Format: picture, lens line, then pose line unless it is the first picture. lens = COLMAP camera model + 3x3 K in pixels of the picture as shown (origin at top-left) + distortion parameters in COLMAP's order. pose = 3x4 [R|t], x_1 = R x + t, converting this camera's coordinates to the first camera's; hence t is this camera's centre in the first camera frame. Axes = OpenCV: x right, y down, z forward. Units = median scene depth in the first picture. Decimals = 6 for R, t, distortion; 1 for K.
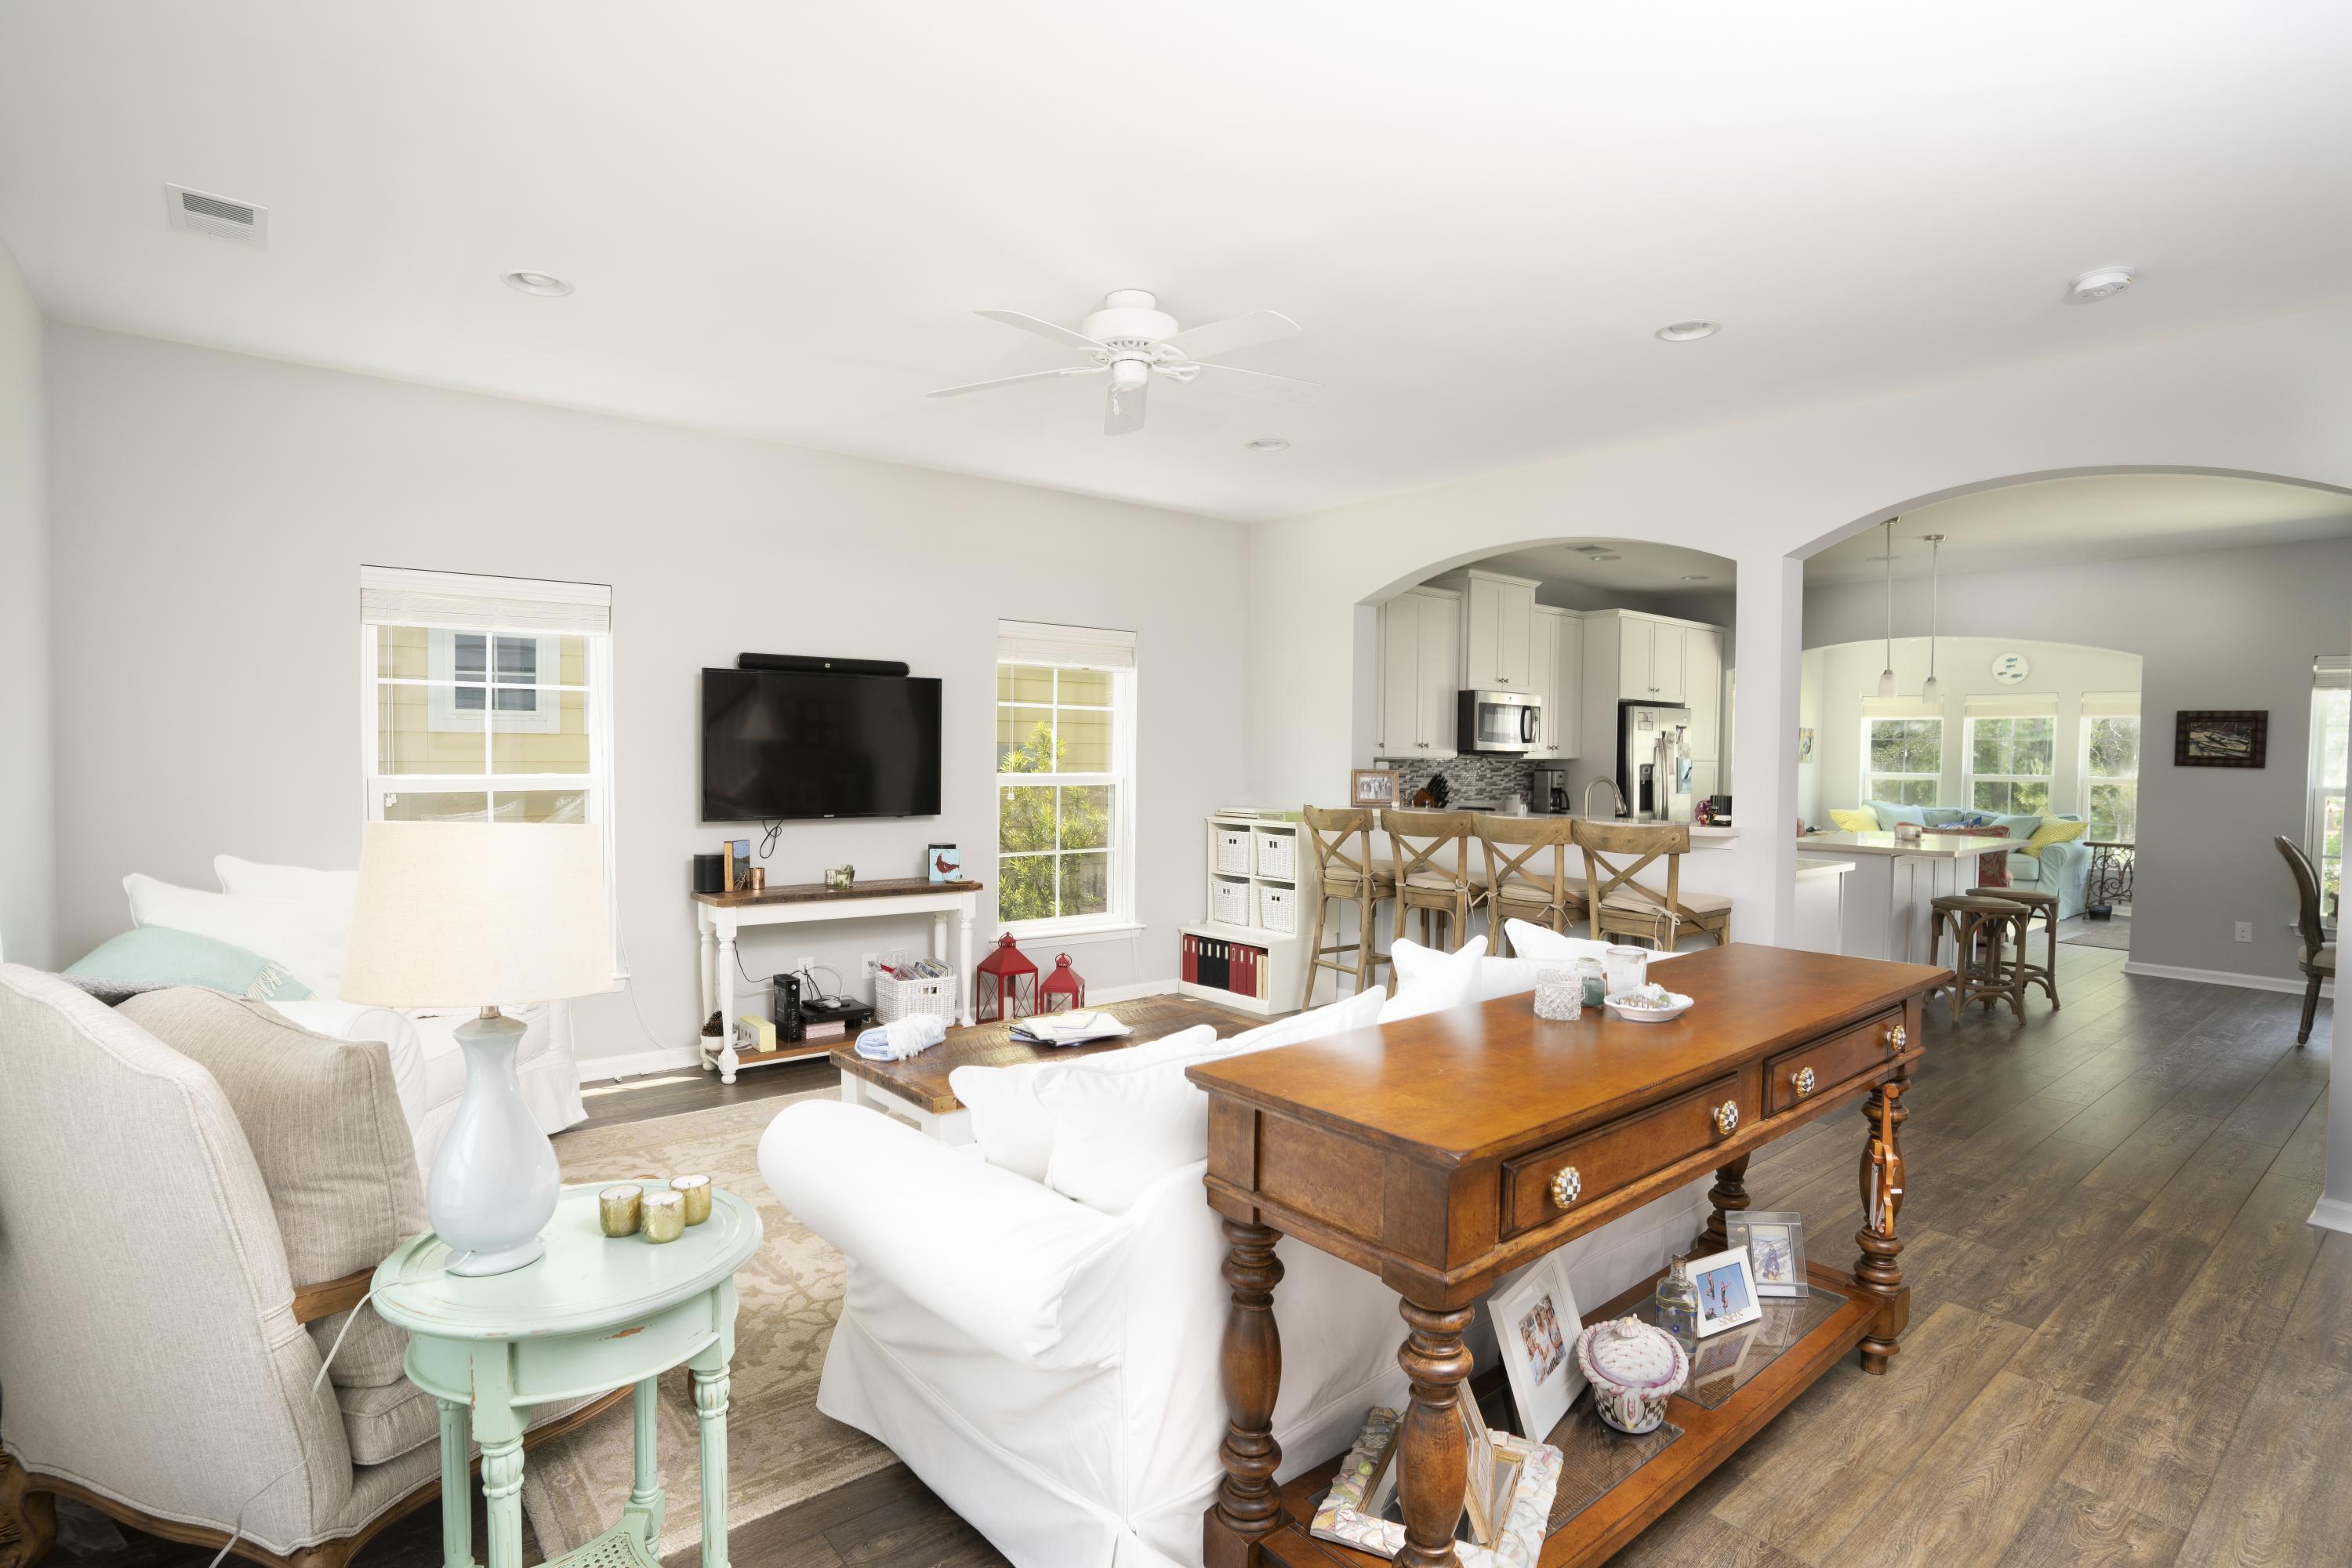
lens RADIAL K [[1165.8, 0, 1170.1], [0, 1165.8, 785.4], [0, 0, 1]] dist [-0.062264, 0.026248]
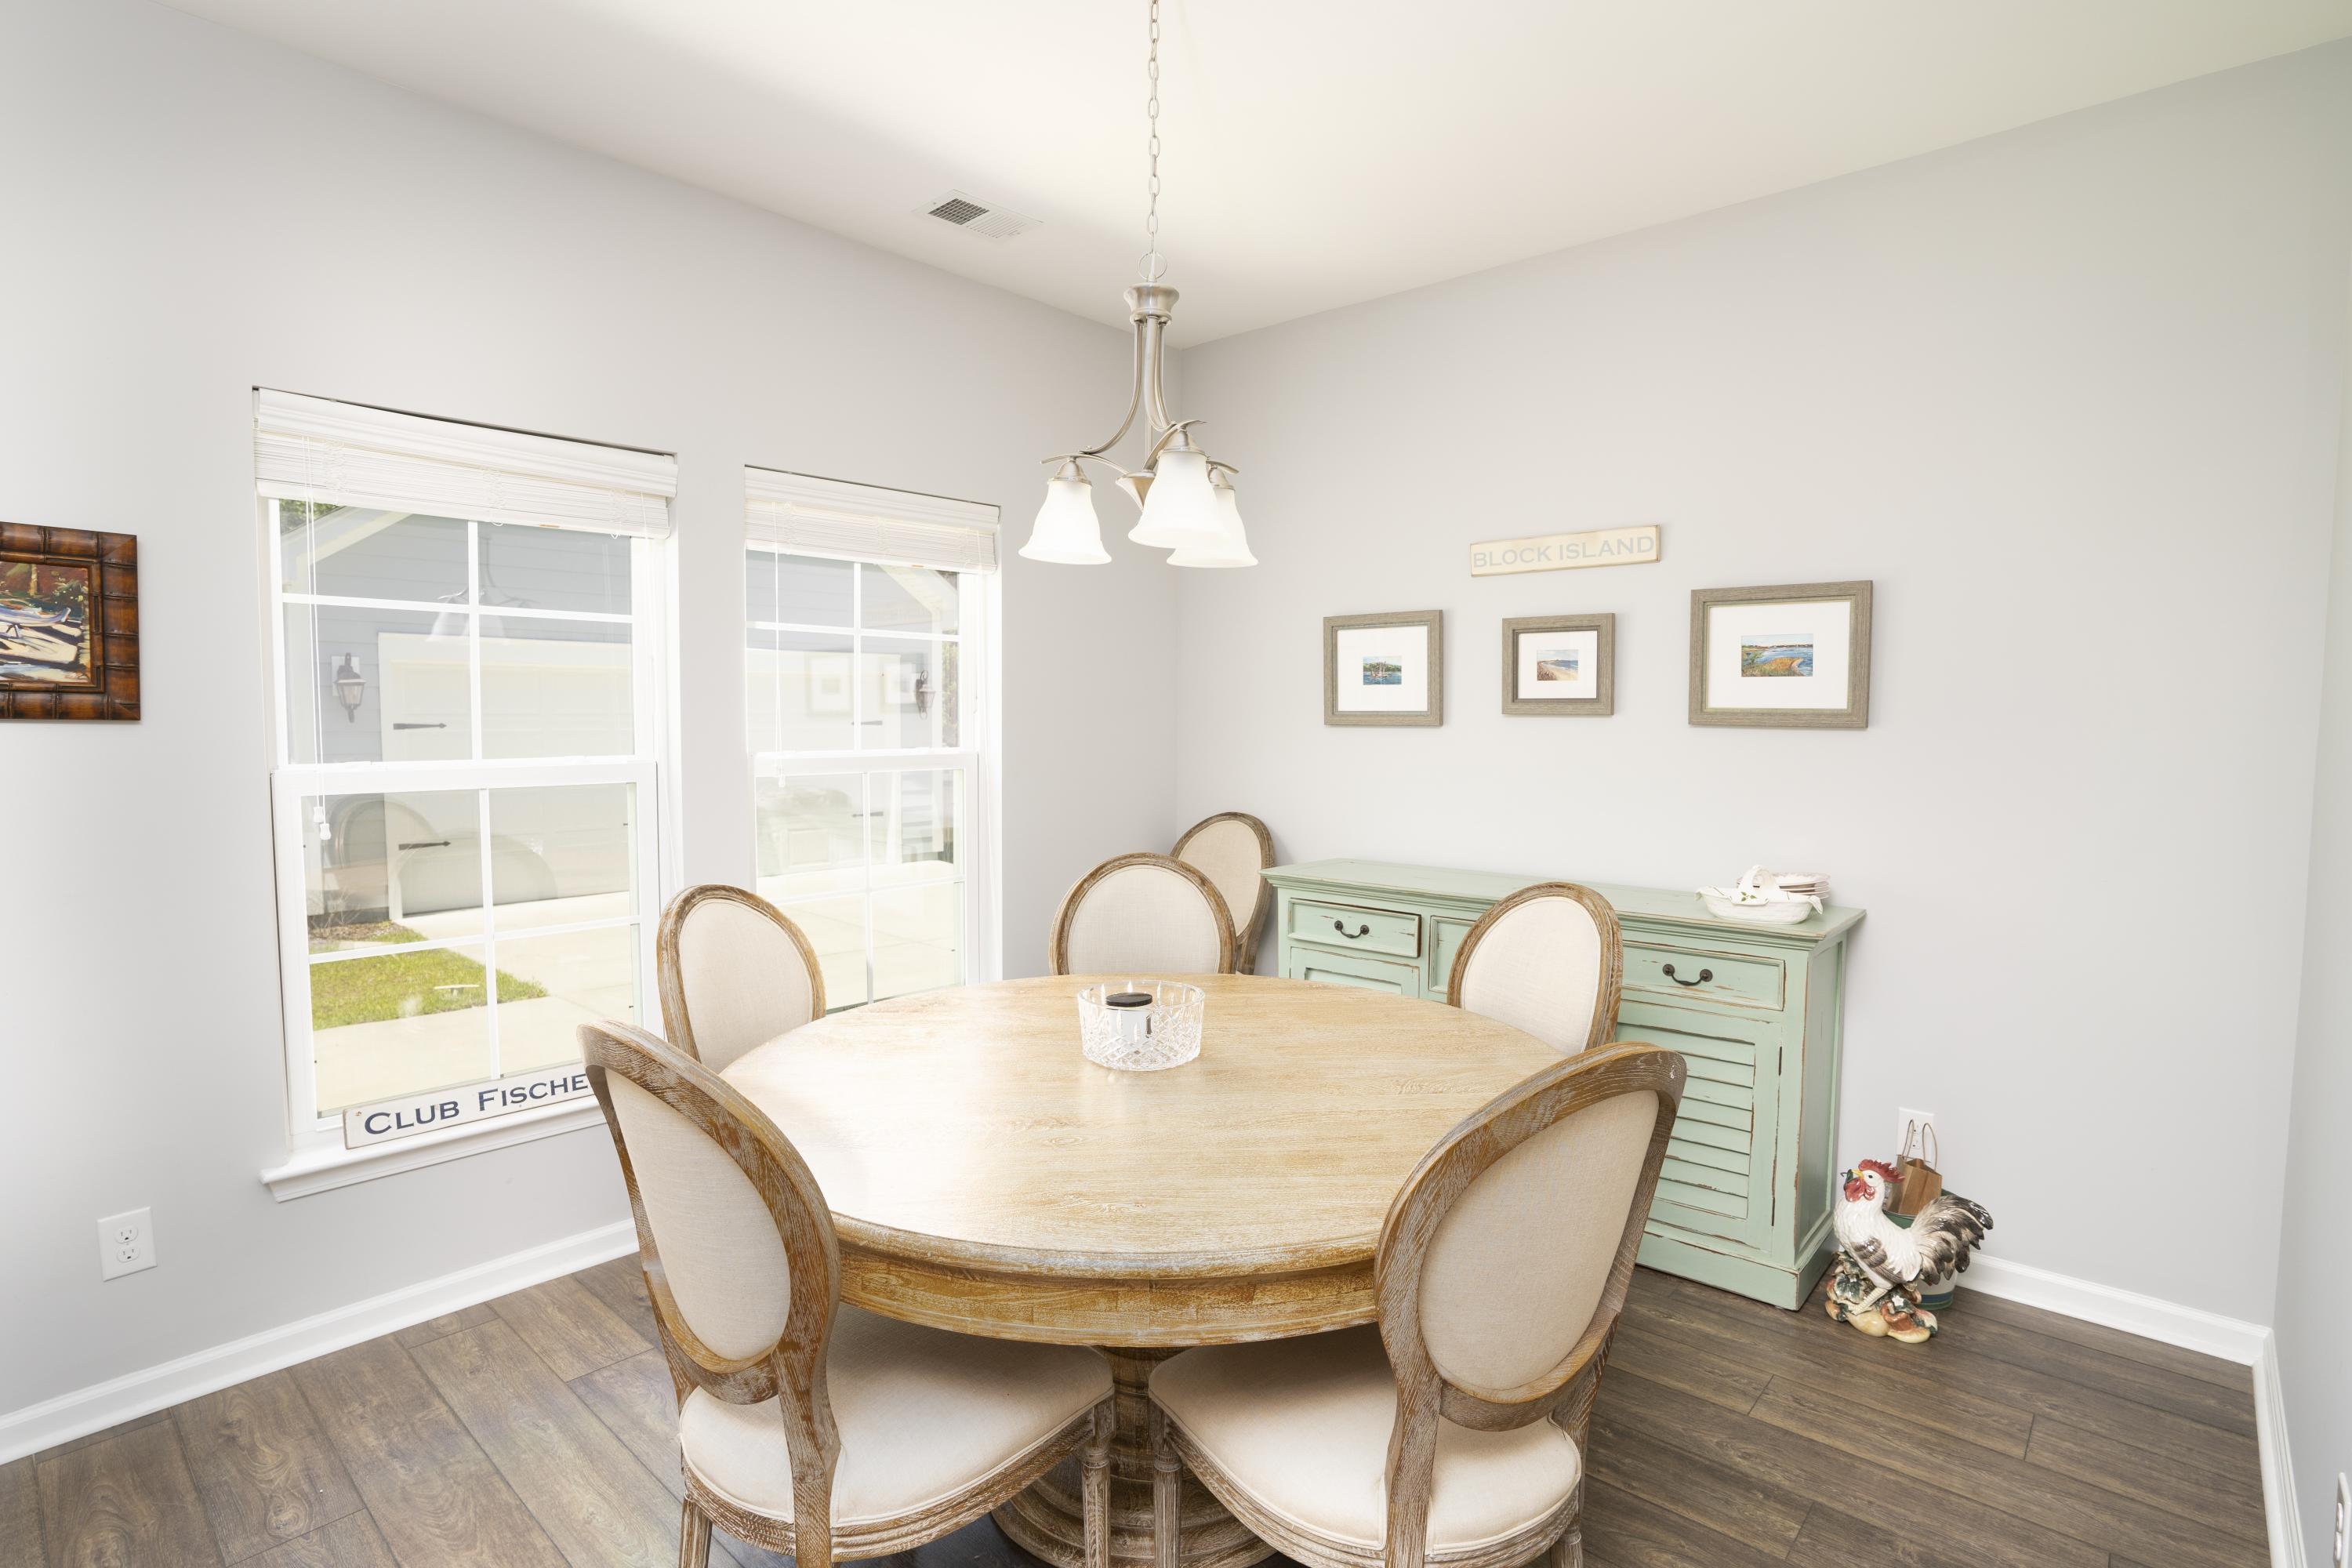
lens RADIAL K [[1165.8, 0, 1172.1], [0, 1165.8, 786.4], [0, 0, 1]] dist [-0.062264, 0.026248]
pose [[-0.151667, -0.080019, 0.985187, 0.602425], [0.023953, 0.996127, 0.084596, -0.016340], [-0.988141, 0.036429, -0.149163, 0.742502]]
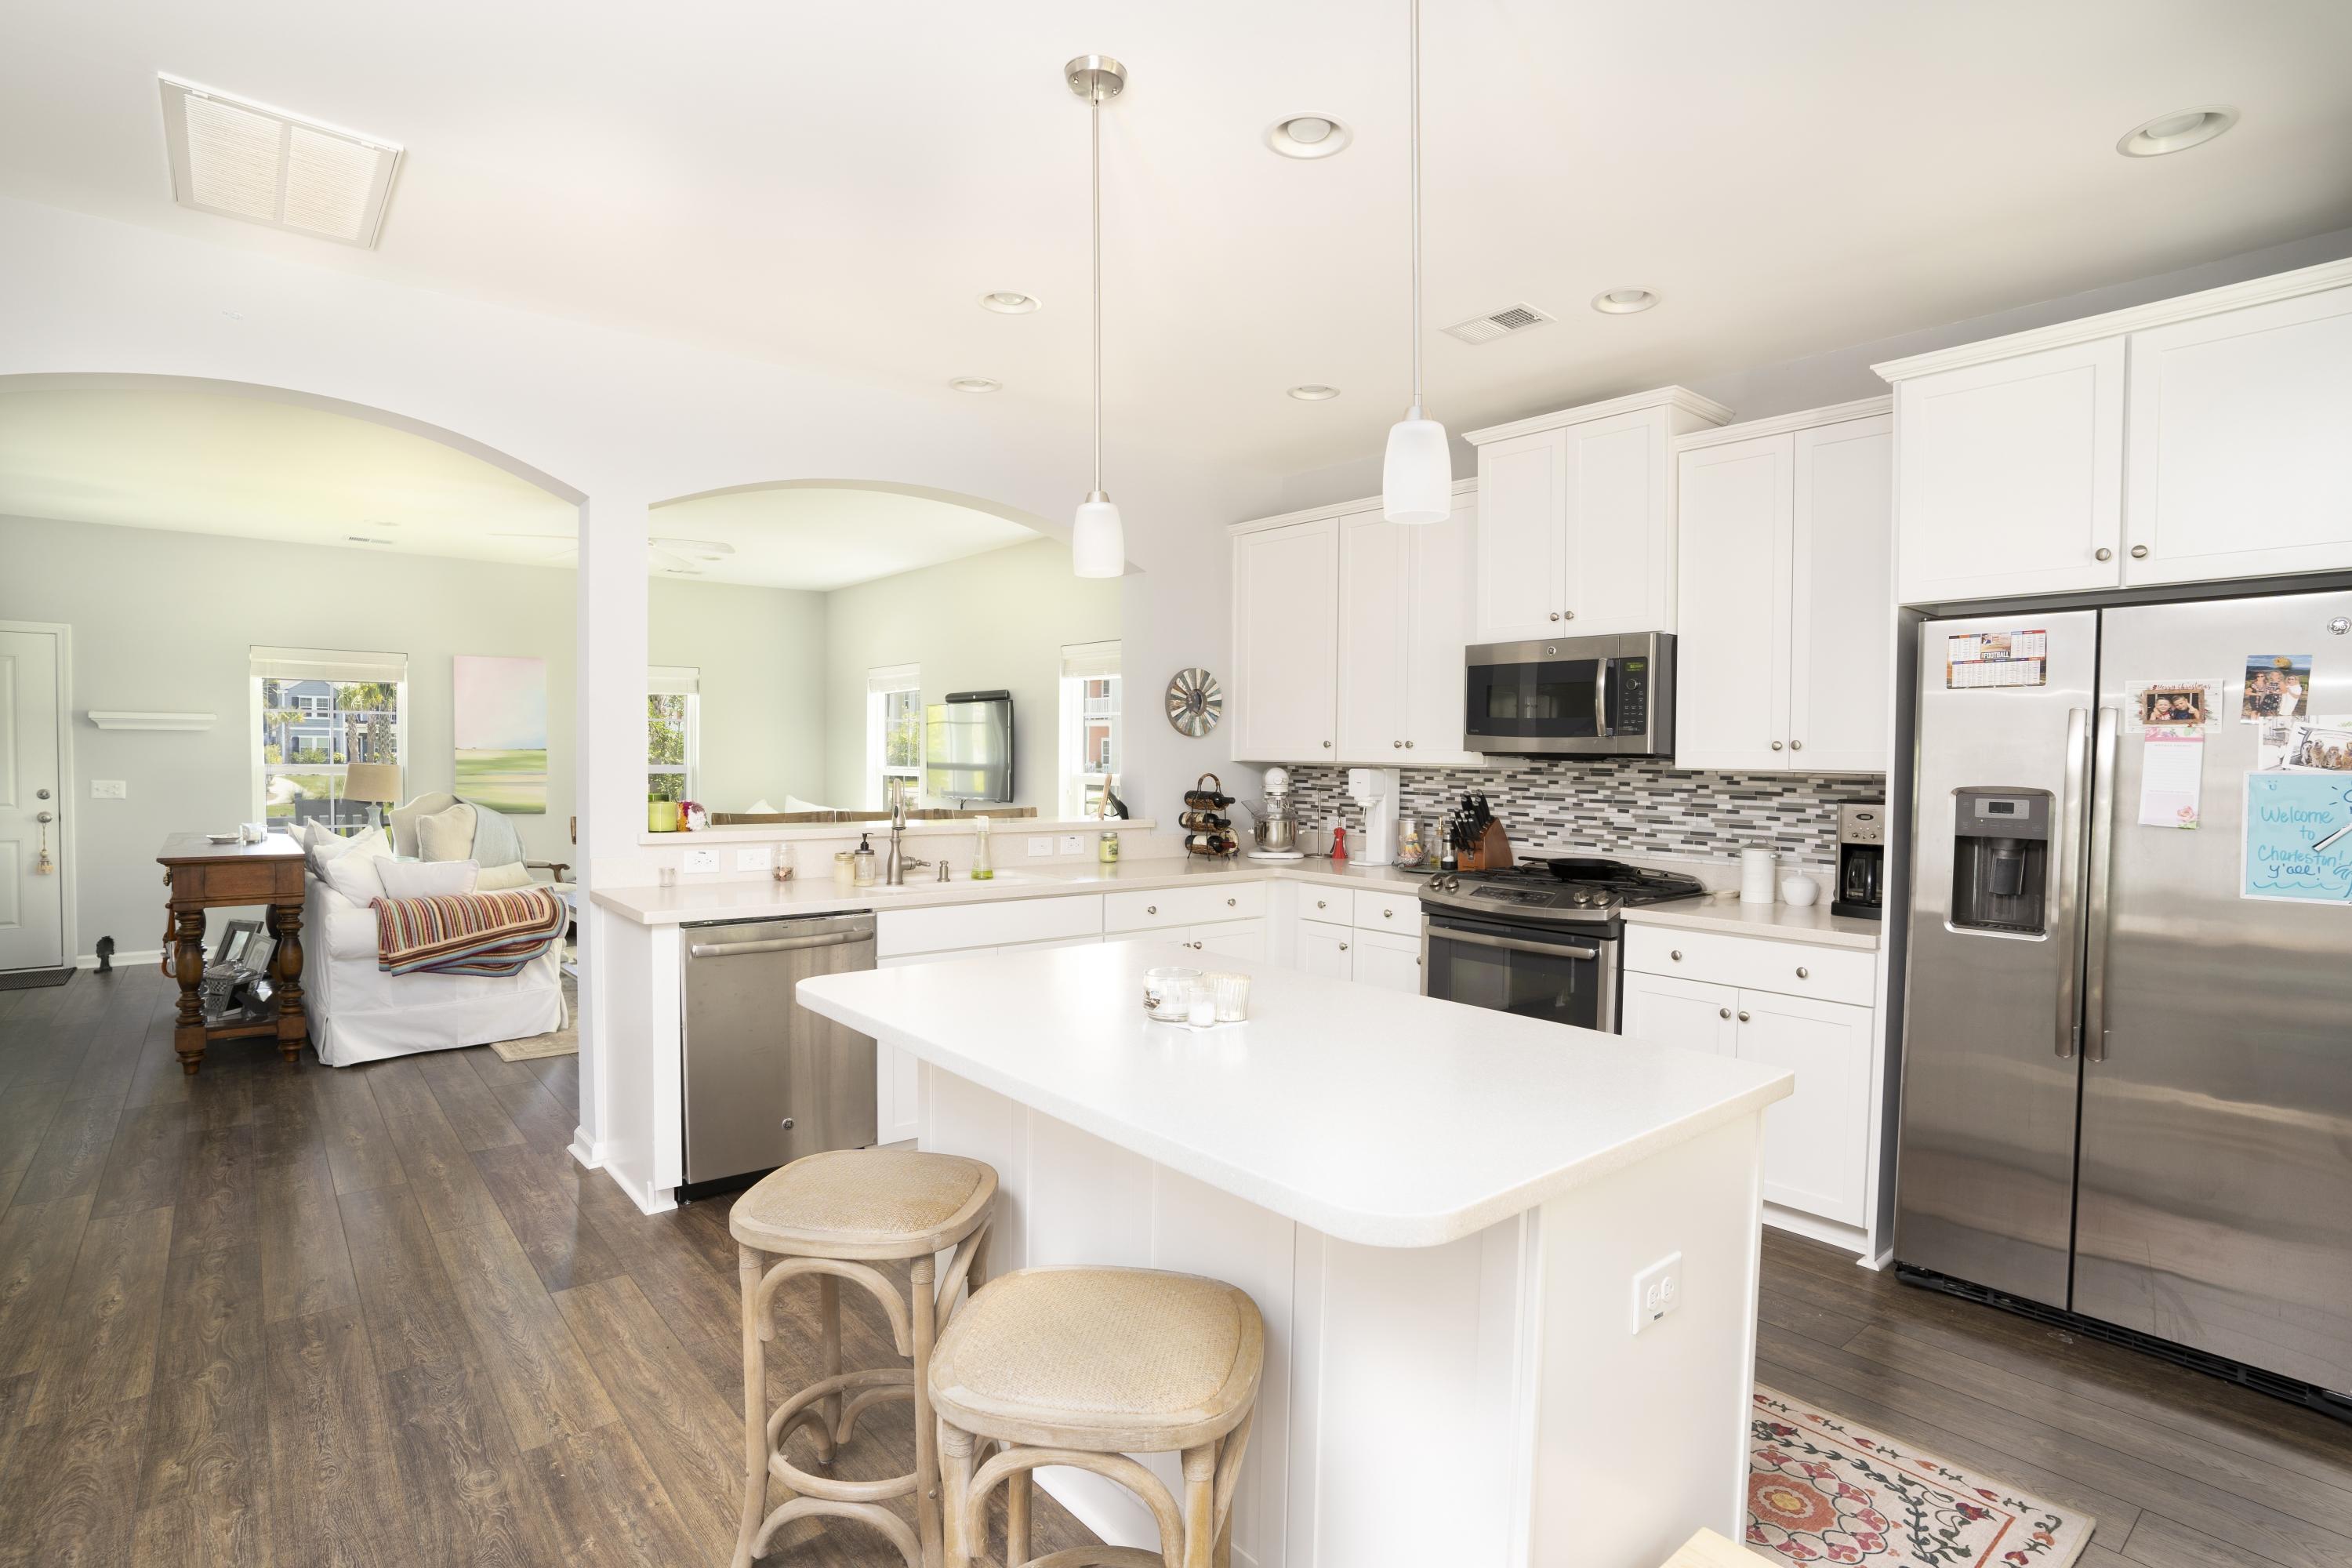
lens RADIAL K [[1165.8, 0, 1178.1], [0, 1165.8, 799.5], [0, 0, 1]] dist [-0.062264, 0.026248]
pose [[0.019768, 0.026400, -0.999456, 0.891449], [-0.040680, 0.998845, 0.025580, -0.016857], [0.998977, 0.040152, 0.020819, 0.920480]]
